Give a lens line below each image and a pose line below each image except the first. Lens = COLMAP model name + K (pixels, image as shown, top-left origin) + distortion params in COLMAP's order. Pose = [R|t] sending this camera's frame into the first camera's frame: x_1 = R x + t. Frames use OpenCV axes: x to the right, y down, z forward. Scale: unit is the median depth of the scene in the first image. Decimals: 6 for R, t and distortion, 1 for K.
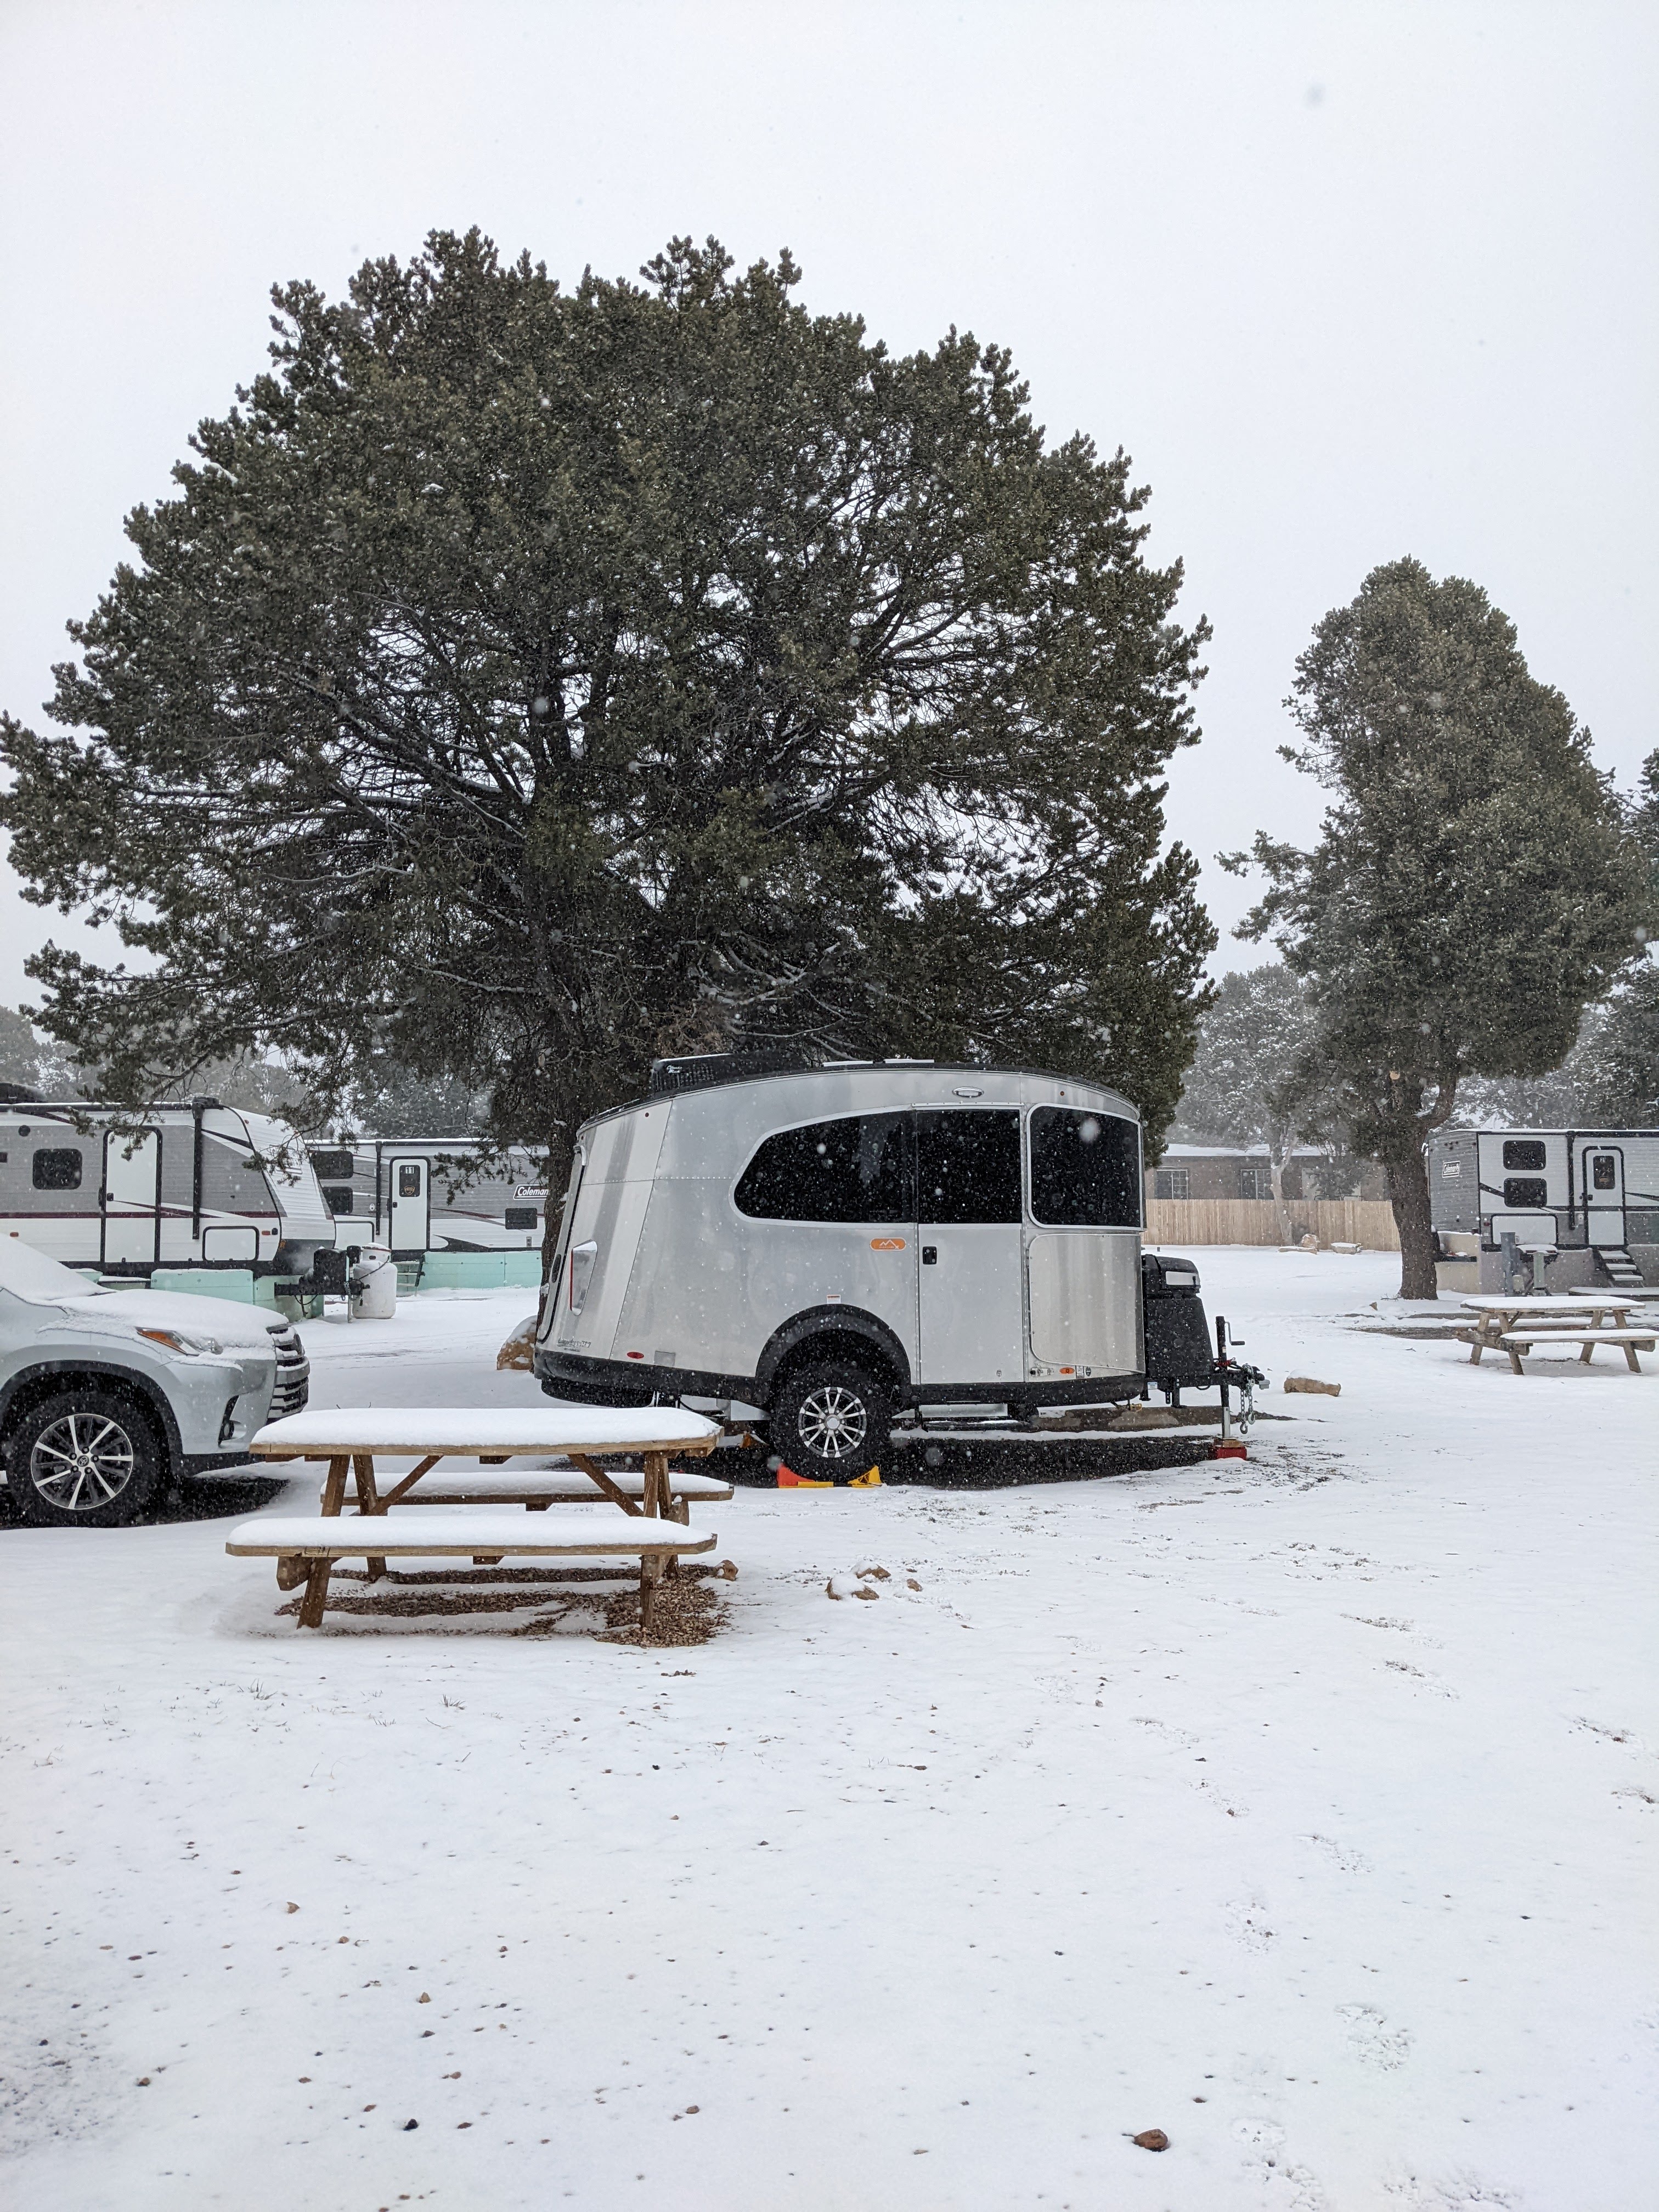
lens RADIAL K [[1743.2, 0, 832.7], [0, 1743.2, 1107.9], [0, 0, 1]] dist [-0.000637, 0.000018]
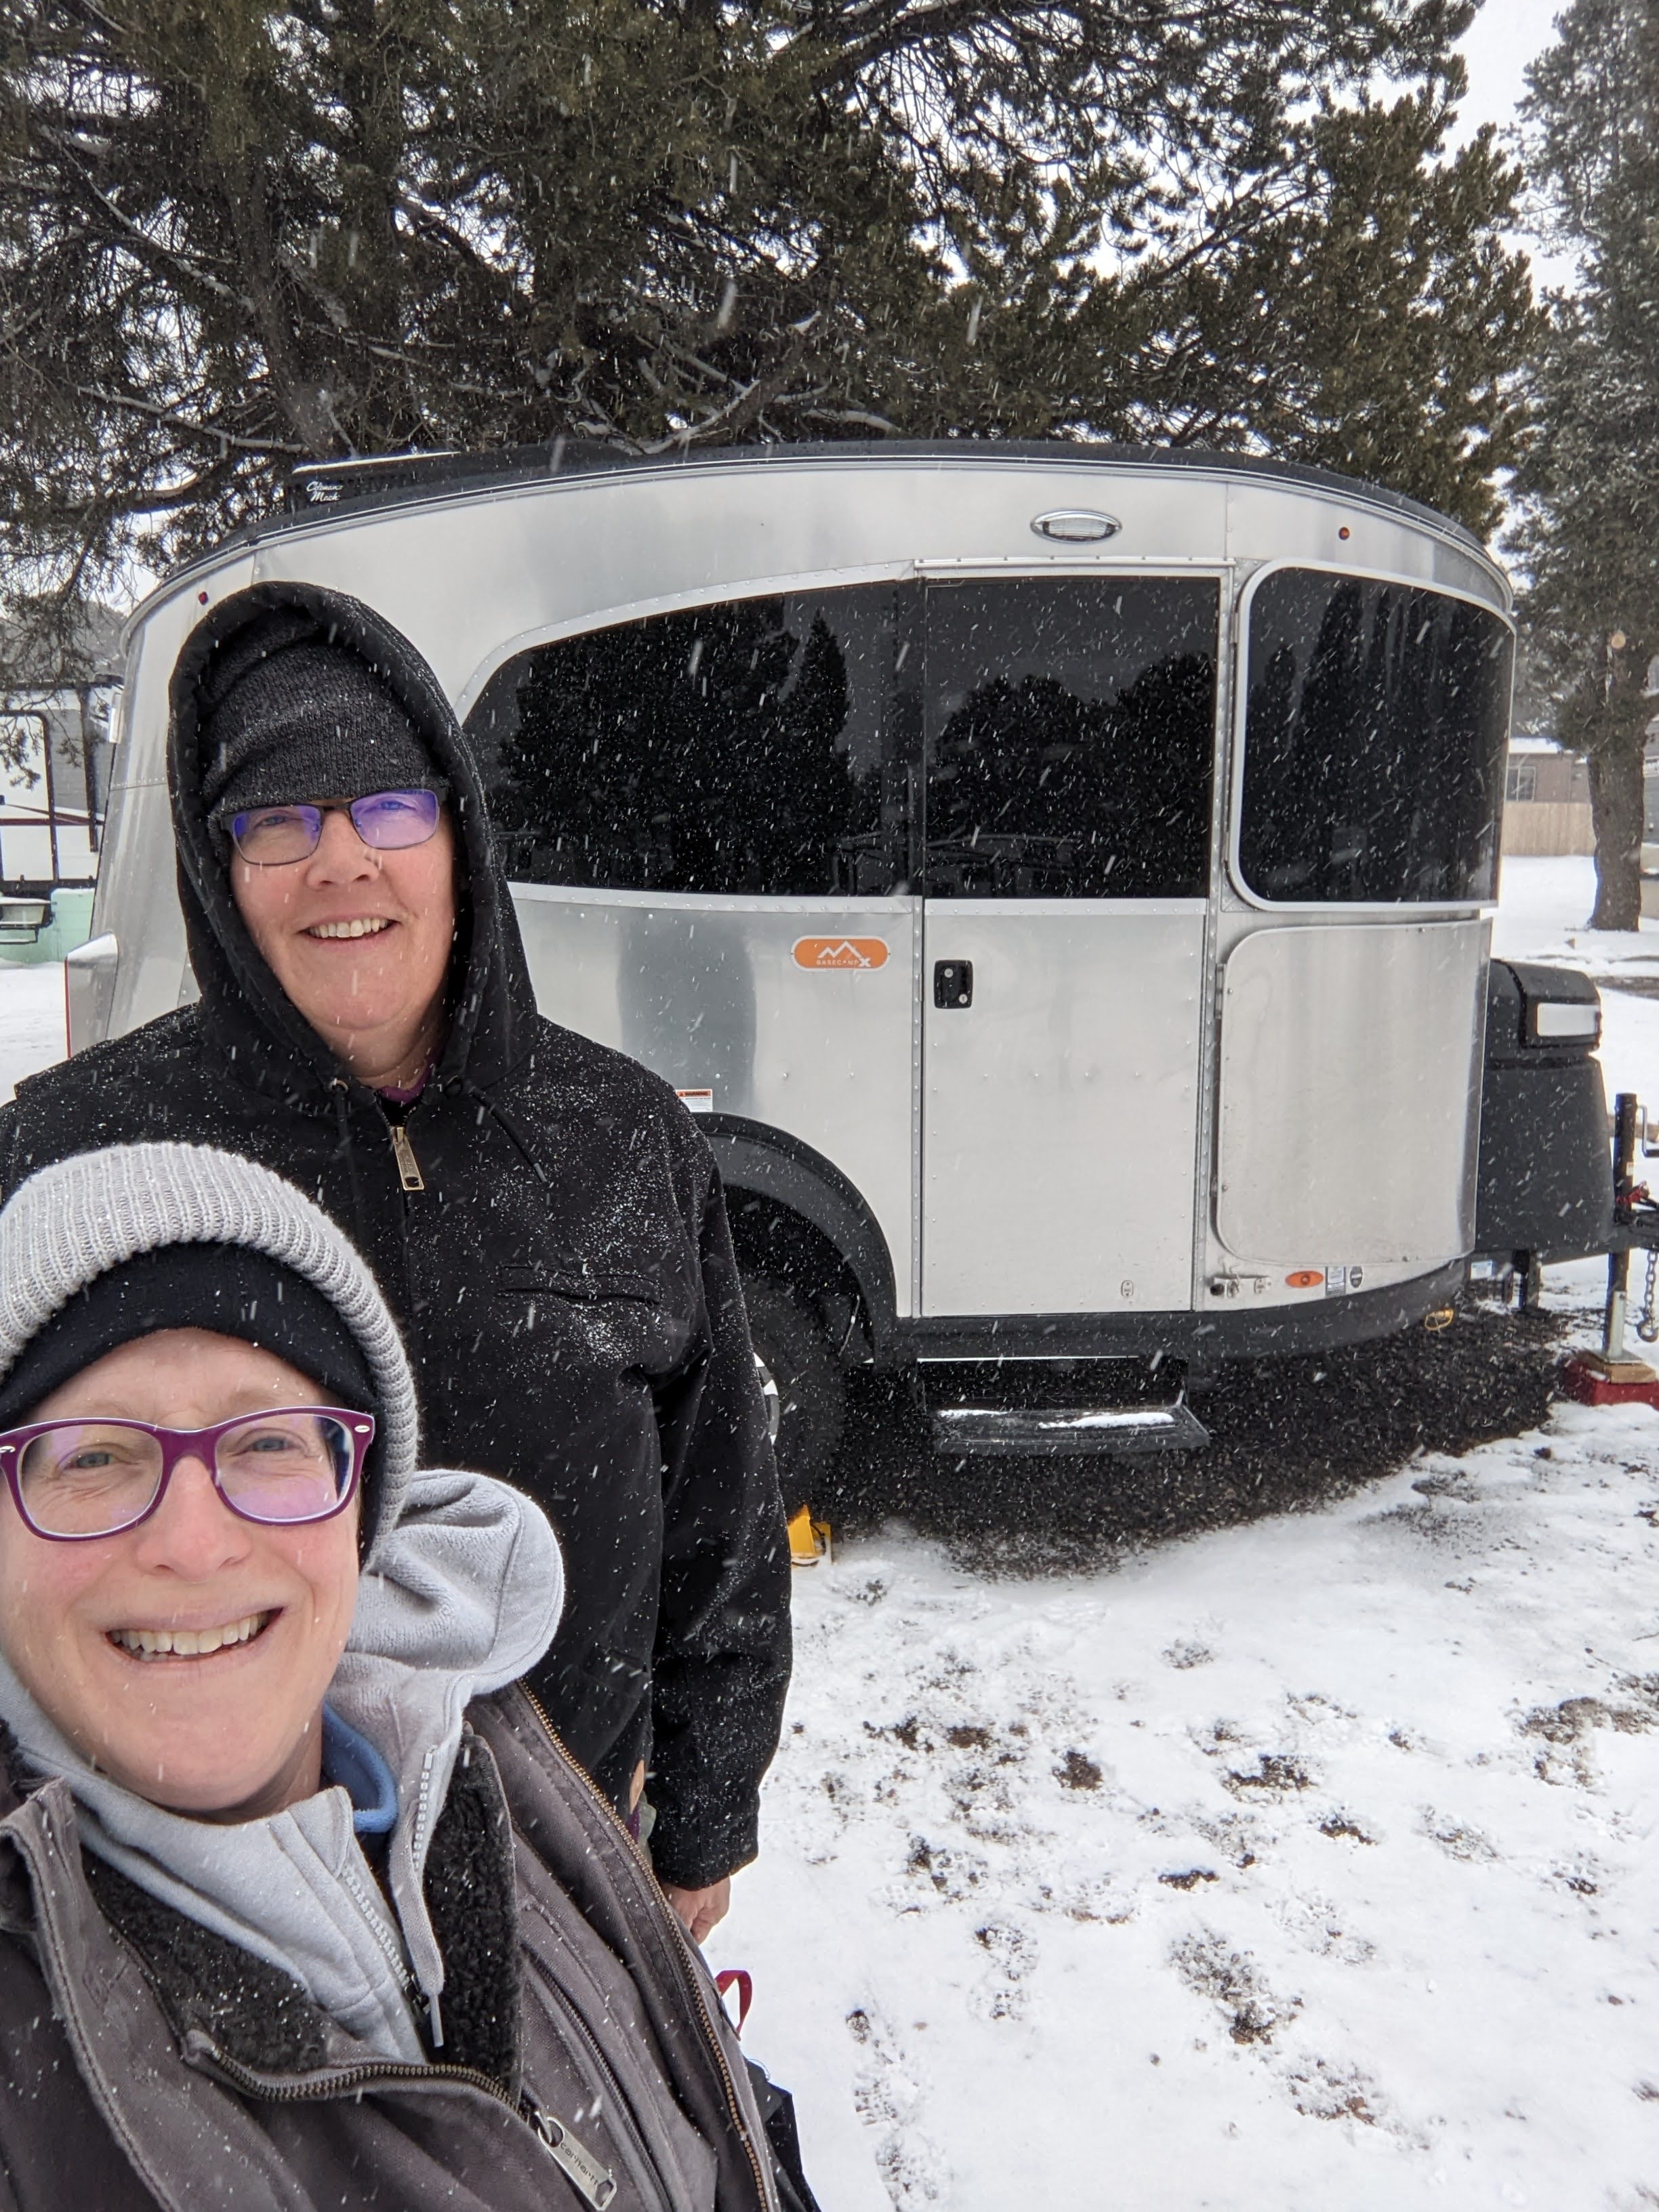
lens RADIAL K [[1561.4, 0, 827.1], [0, 1561.4, 1096.2], [0, 0, 1]] dist [-0.030005, -0.003588]
pose [[0.997758, 0.015088, -0.065195, 0.035314], [0.001055, 0.970581, 0.240773, 0.019399], [0.066910, -0.240302, 0.968389, 0.468611]]
